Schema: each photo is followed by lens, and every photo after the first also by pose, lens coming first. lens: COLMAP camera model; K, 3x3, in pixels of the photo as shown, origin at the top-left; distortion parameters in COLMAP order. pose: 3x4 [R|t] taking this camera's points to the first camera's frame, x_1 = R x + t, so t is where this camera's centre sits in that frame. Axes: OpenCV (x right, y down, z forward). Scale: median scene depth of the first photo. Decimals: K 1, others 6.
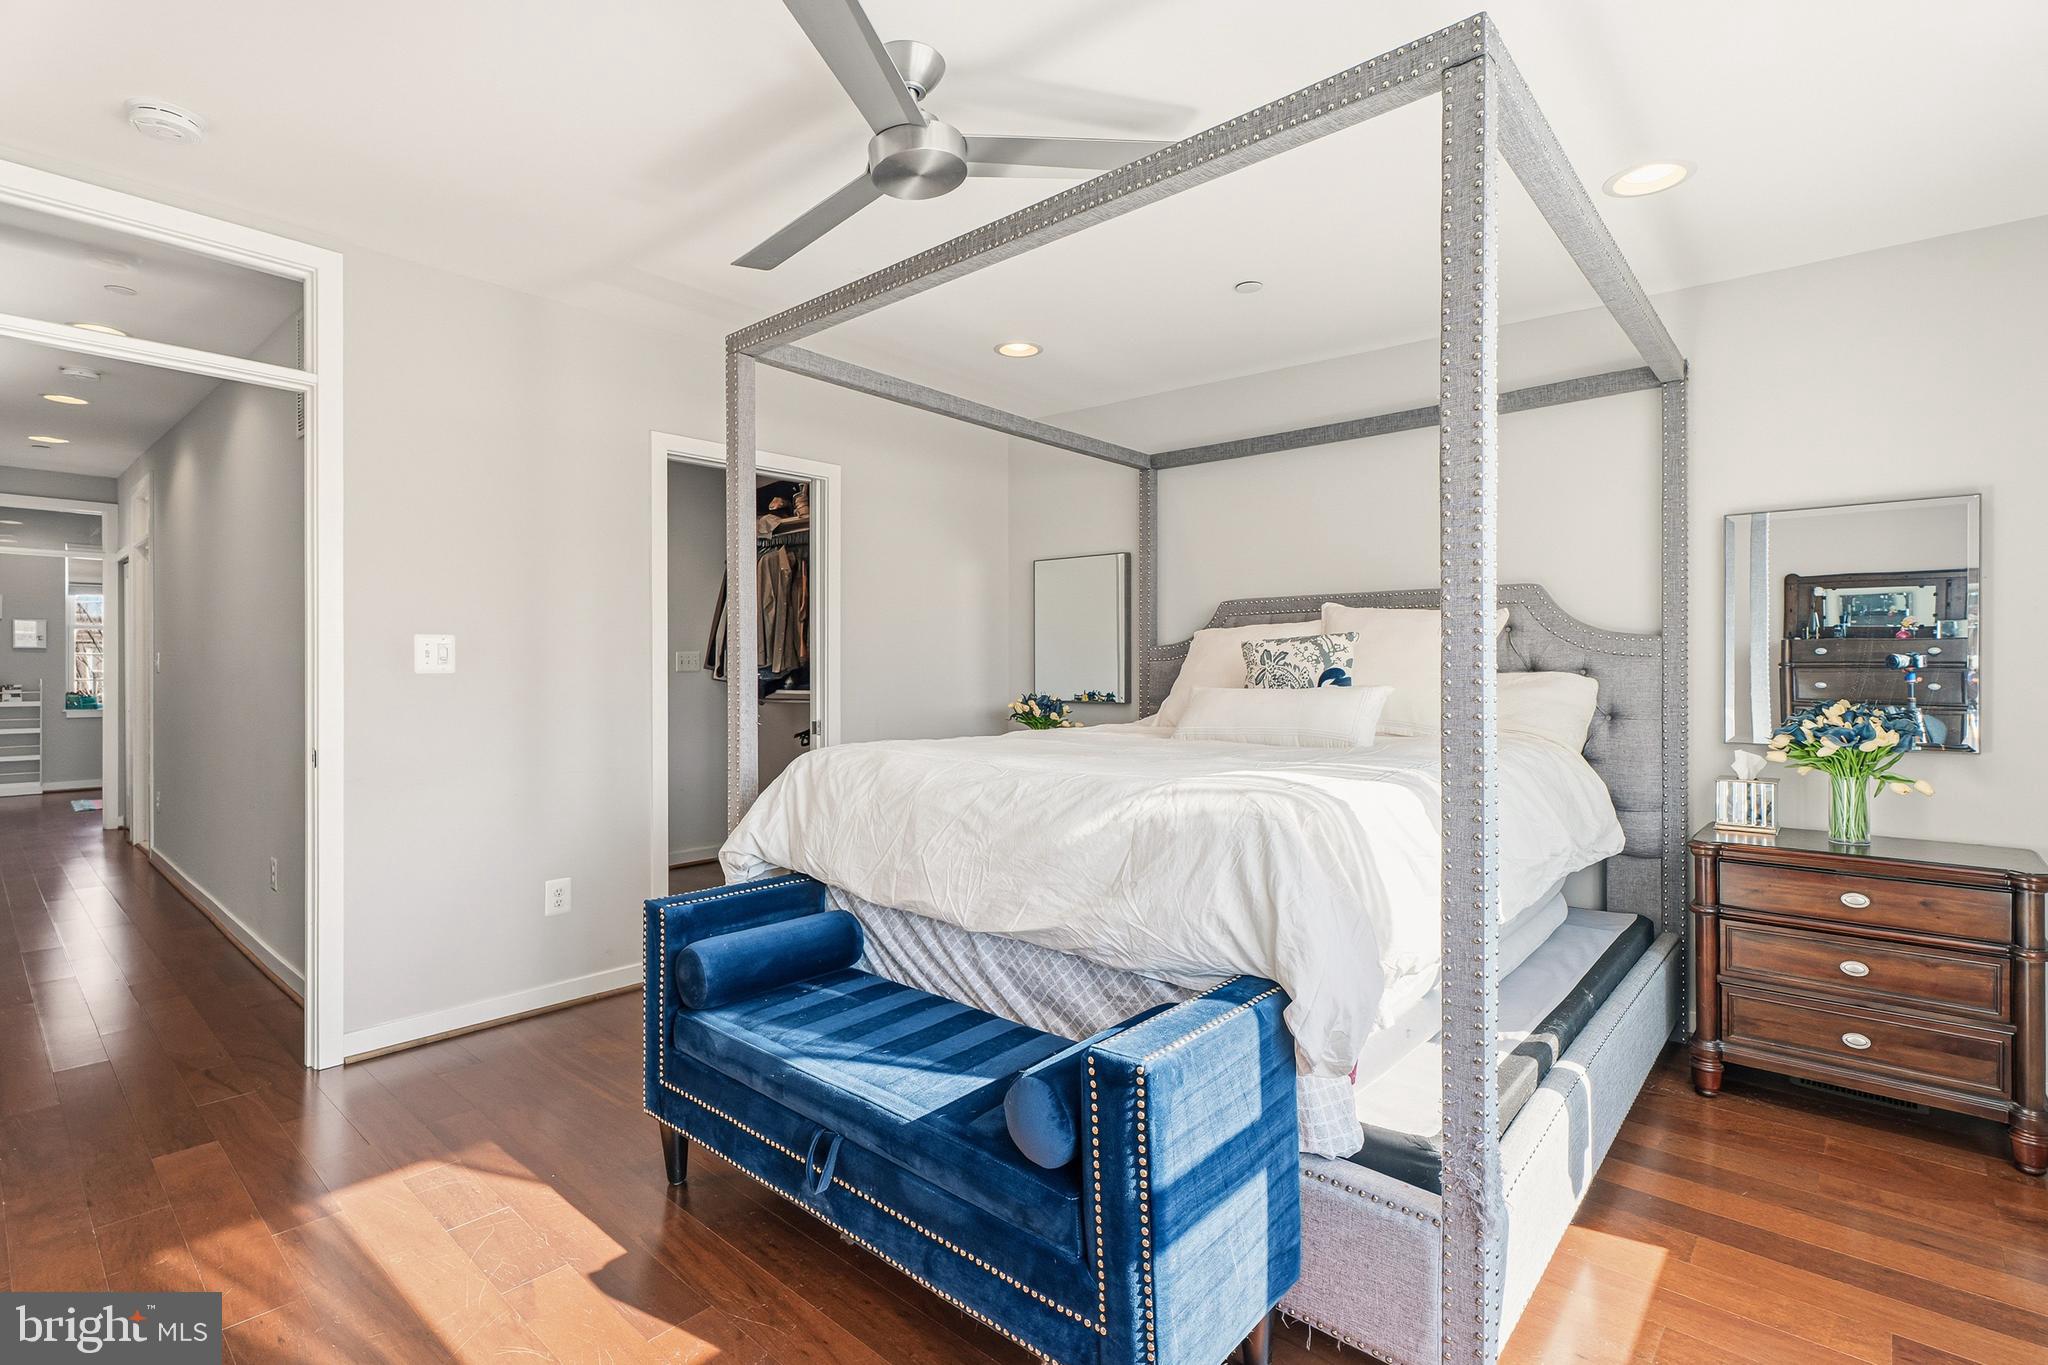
lens RADIAL K [[967.3, 0, 1019.7], [0, 967.3, 670.2], [0, 0, 1]] dist [-0.011085, 0.000867]
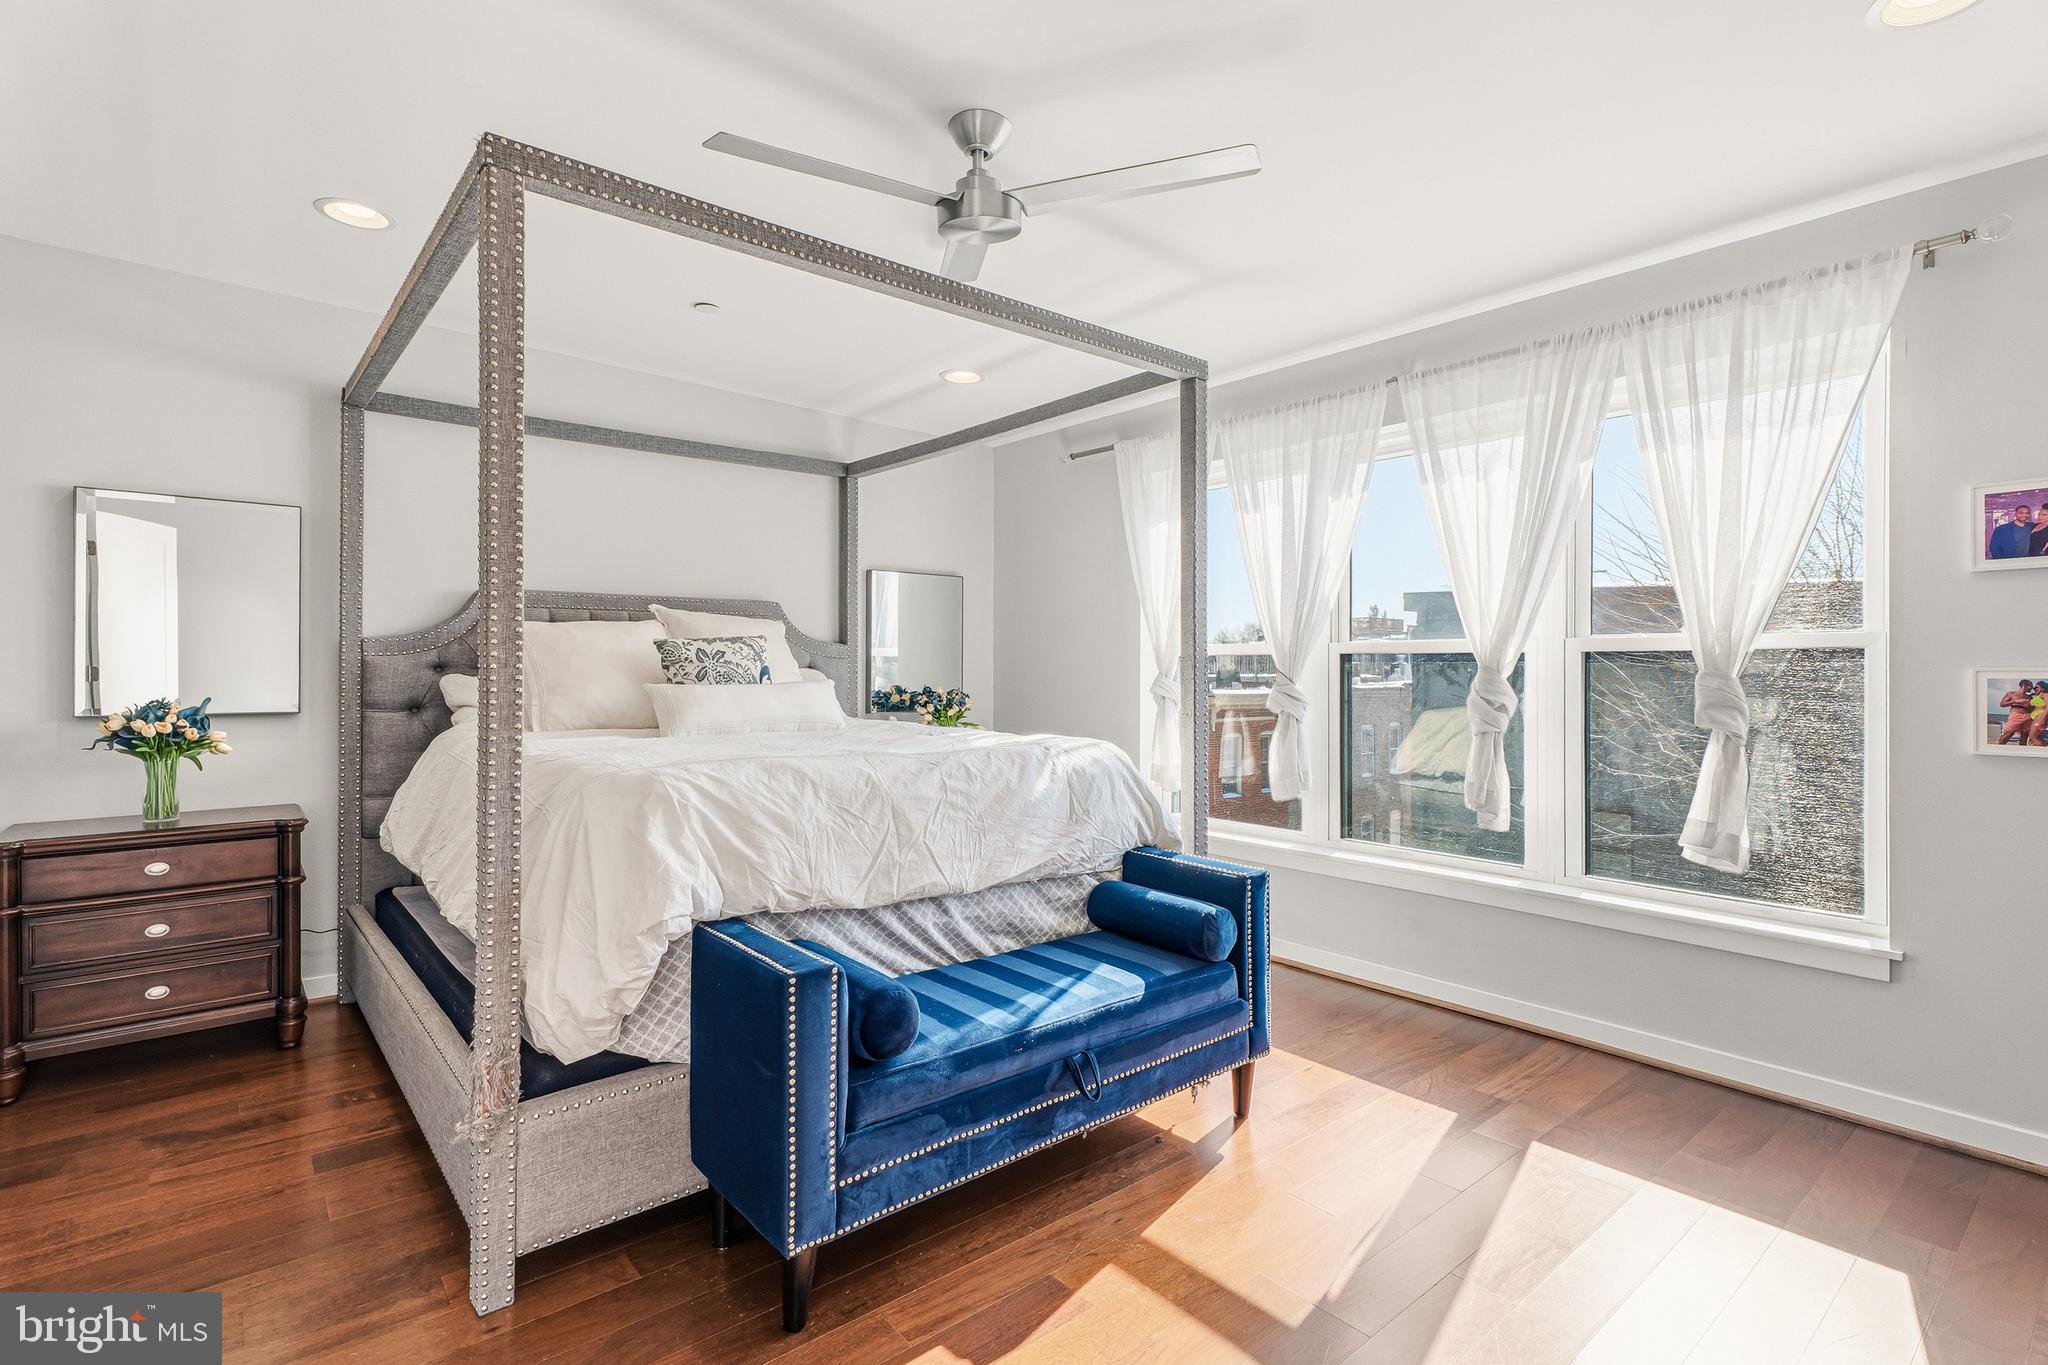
lens RADIAL K [[967.3, 0, 1019.1], [0, 967.3, 675.3], [0, 0, 1]] dist [-0.011085, 0.000867]
pose [[0.172394, -0.009959, 0.984978, -1.102809], [0.001938, 0.999950, 0.009771, -0.001276], [-0.985026, 0.000224, 0.172405, 0.694638]]
